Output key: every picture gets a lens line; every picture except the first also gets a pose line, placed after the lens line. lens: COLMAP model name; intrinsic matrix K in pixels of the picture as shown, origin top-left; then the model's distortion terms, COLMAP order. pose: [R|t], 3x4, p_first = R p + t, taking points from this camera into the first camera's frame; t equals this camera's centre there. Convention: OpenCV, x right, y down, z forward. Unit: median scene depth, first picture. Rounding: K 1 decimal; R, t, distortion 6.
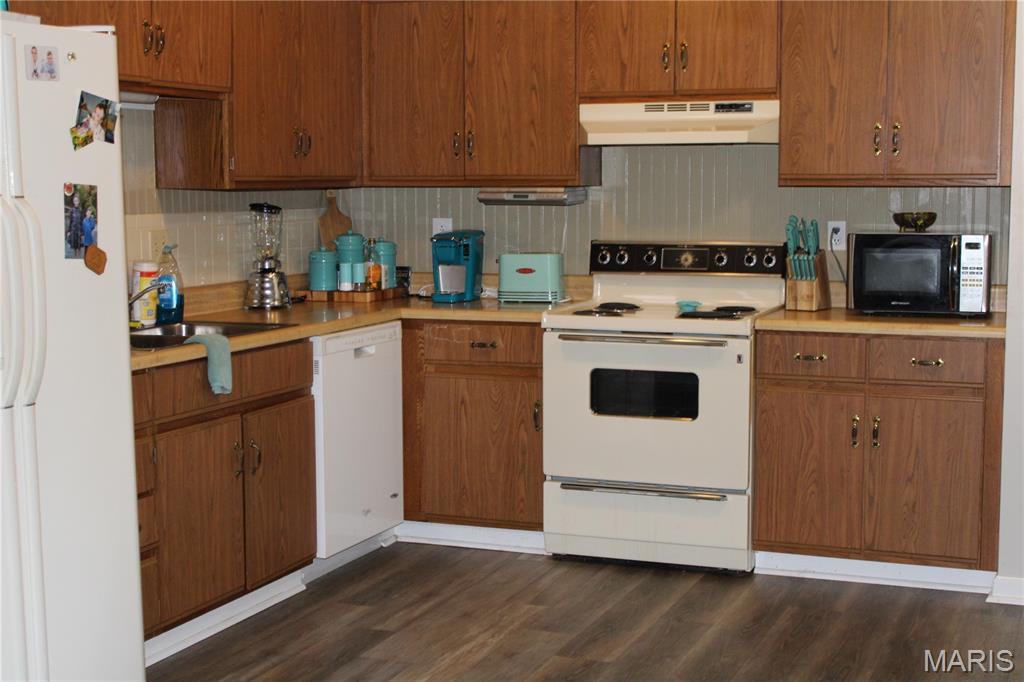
lens RADIAL K [[1505.7, 0, 512.0], [0, 1505.7, 341.0], [0, 0, 1]] dist [-0.024569, 0.074155]
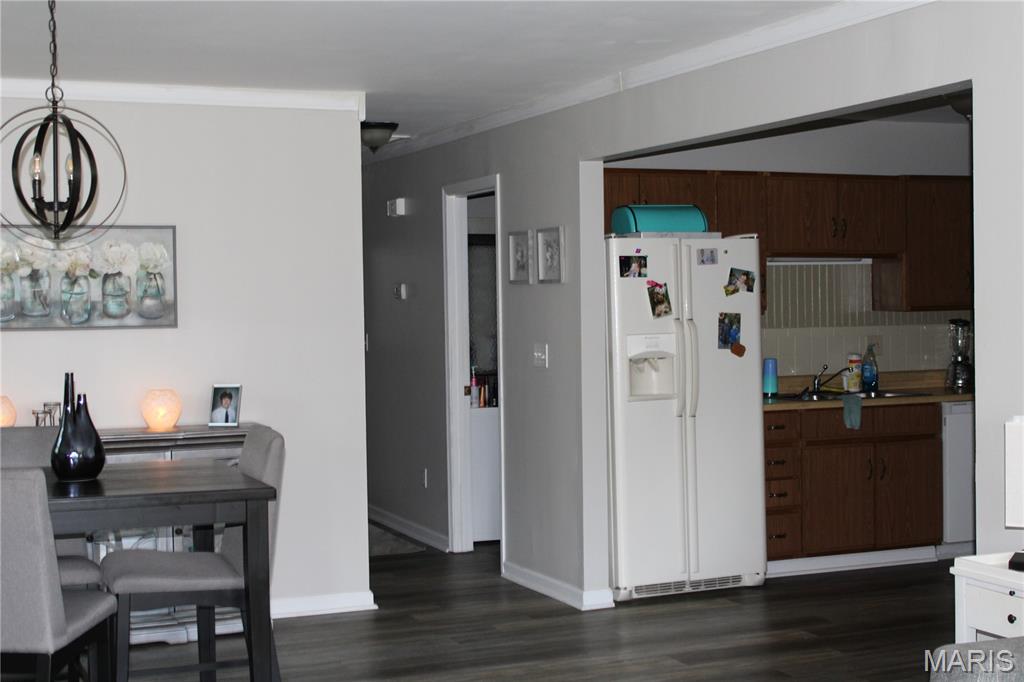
lens RADIAL K [[1505.7, 0, 512.0], [0, 1505.7, 341.0], [0, 0, 1]] dist [-0.024569, 0.074155]
pose [[0.704302, 0.013252, -0.709776, 0.664307], [-0.061529, 0.997203, -0.042436, 0.027438], [0.707229, 0.073560, 0.703148, -0.451224]]
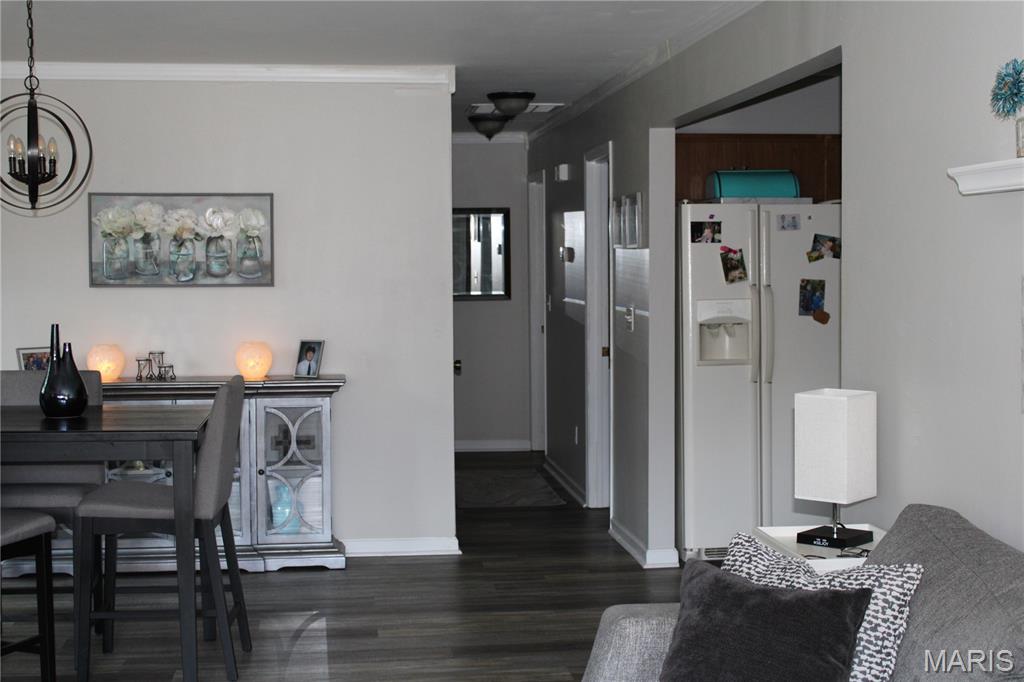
lens RADIAL K [[1505.7, 0, 512.0], [0, 1505.7, 341.0], [0, 0, 1]] dist [-0.024569, 0.074155]
pose [[0.476742, 0.046303, -0.877823, 0.901829], [-0.087753, 0.996130, 0.004885, 0.003115], [0.874652, 0.074703, 0.478960, -0.223830]]
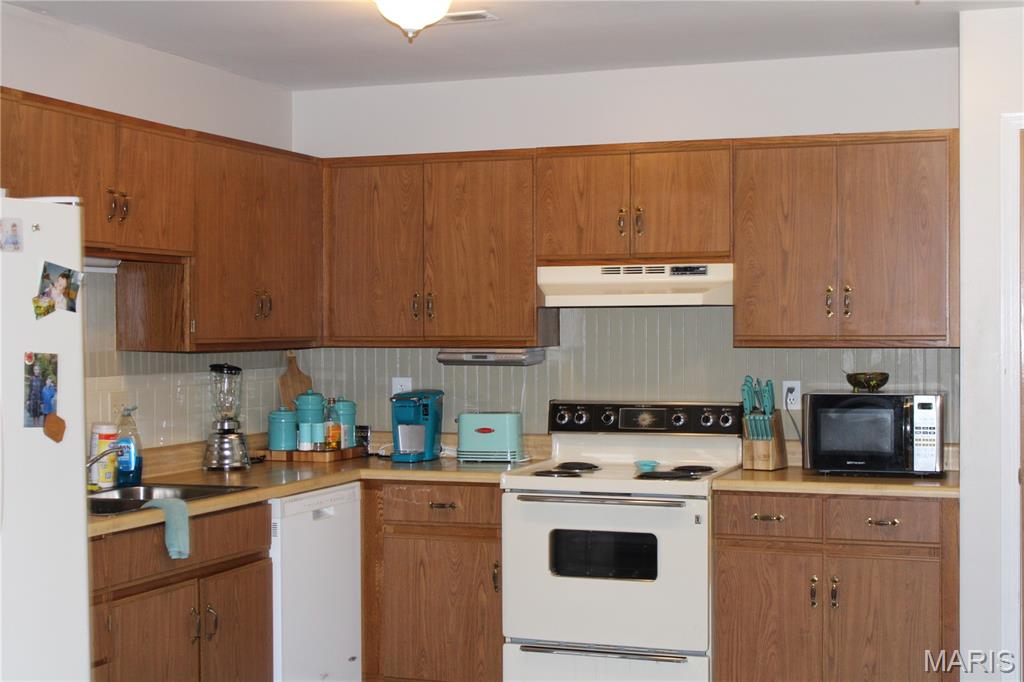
lens RADIAL K [[1505.7, 0, 512.0], [0, 1505.7, 341.0], [0, 0, 1]] dist [-0.024569, 0.074155]
pose [[0.999651, -0.001059, 0.026396, 0.000890], [0.003619, 0.995266, -0.097125, -0.009276], [-0.026169, 0.097187, 0.994922, -0.007063]]
